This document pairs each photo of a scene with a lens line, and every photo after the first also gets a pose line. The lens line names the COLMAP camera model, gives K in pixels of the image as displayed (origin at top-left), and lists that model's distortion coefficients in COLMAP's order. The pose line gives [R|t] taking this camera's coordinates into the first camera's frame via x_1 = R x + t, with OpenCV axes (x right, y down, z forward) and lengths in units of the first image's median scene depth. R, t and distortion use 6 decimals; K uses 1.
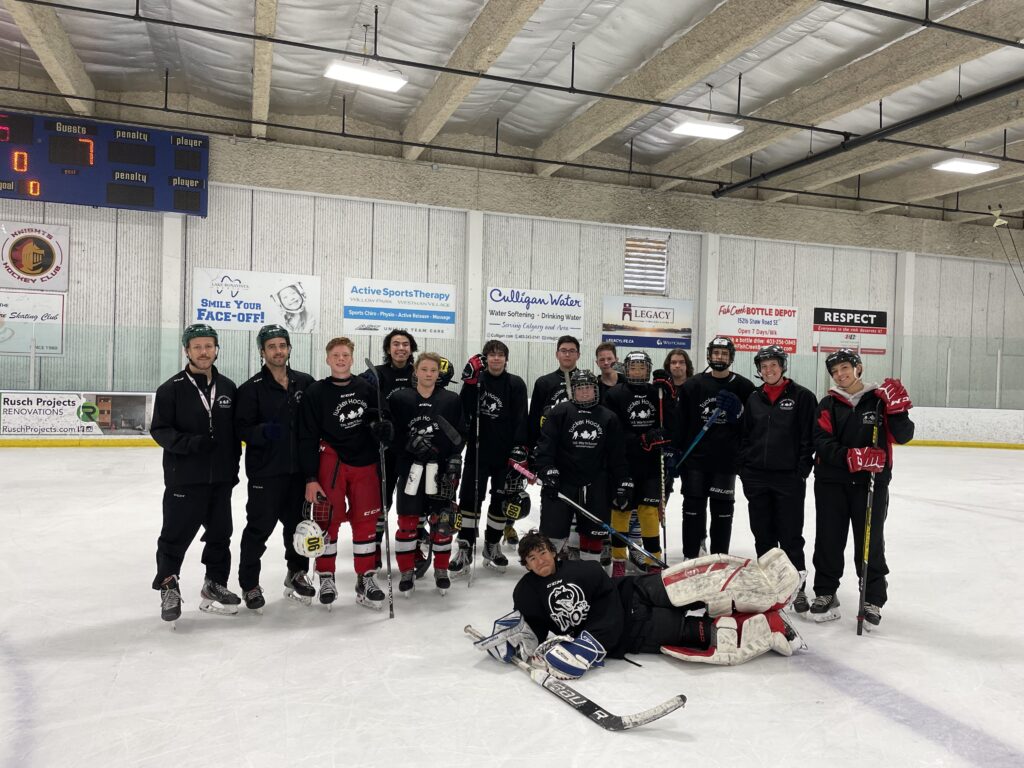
lens RADIAL K [[765.2, 0, 510.6], [0, 765.2, 381.7], [0, 0, 1]] dist [0.098919, -0.117586]
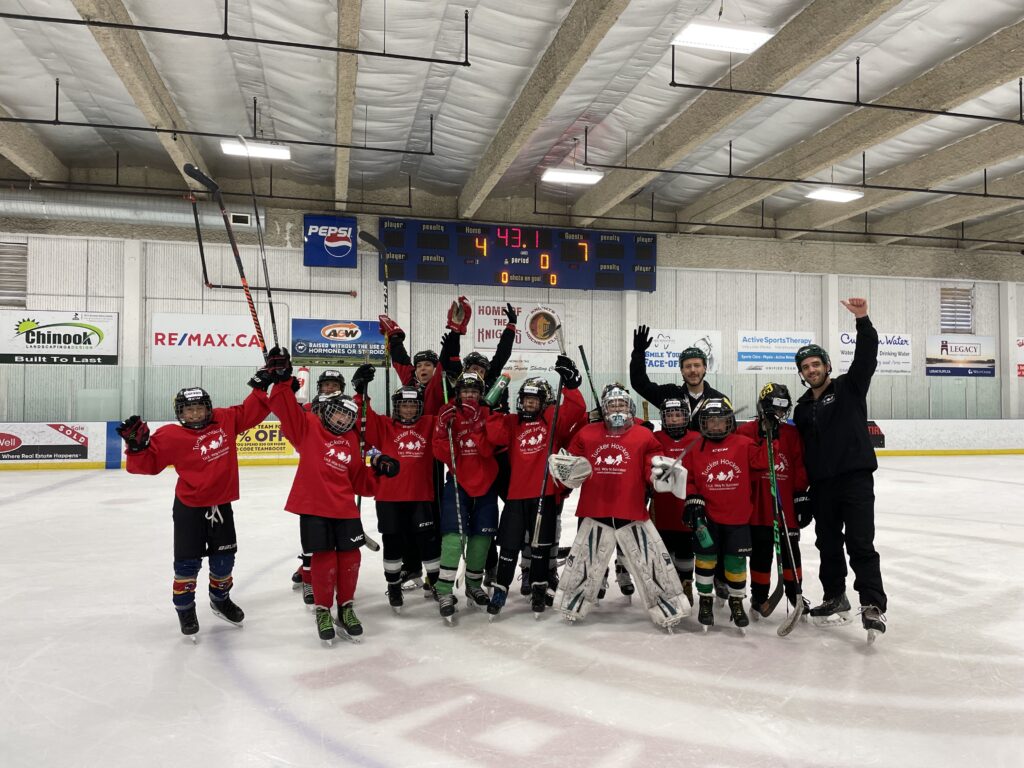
lens RADIAL K [[765.2, 0, 518.6], [0, 765.2, 383.9], [0, 0, 1]] dist [0.098919, -0.117586]
pose [[0.995835, -0.028623, -0.086568, -0.485811], [0.025516, 0.998997, -0.036792, -0.005420], [0.087535, 0.034430, 0.995566, -0.348756]]
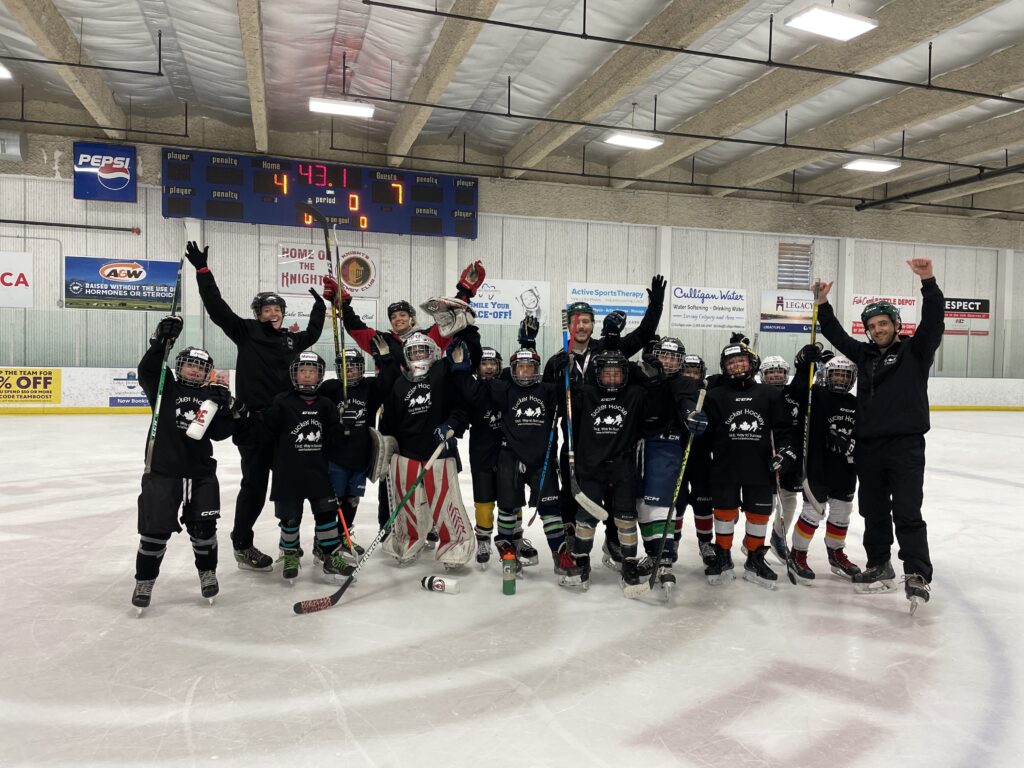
lens RADIAL K [[765.2, 0, 517.2], [0, 765.2, 381.1], [0, 0, 1]] dist [0.098919, -0.117586]
pose [[0.999392, -0.009484, -0.033554, -0.262240], [0.010280, 0.999667, 0.023648, -0.001121], [0.033318, -0.023978, 0.999157, -0.290631]]
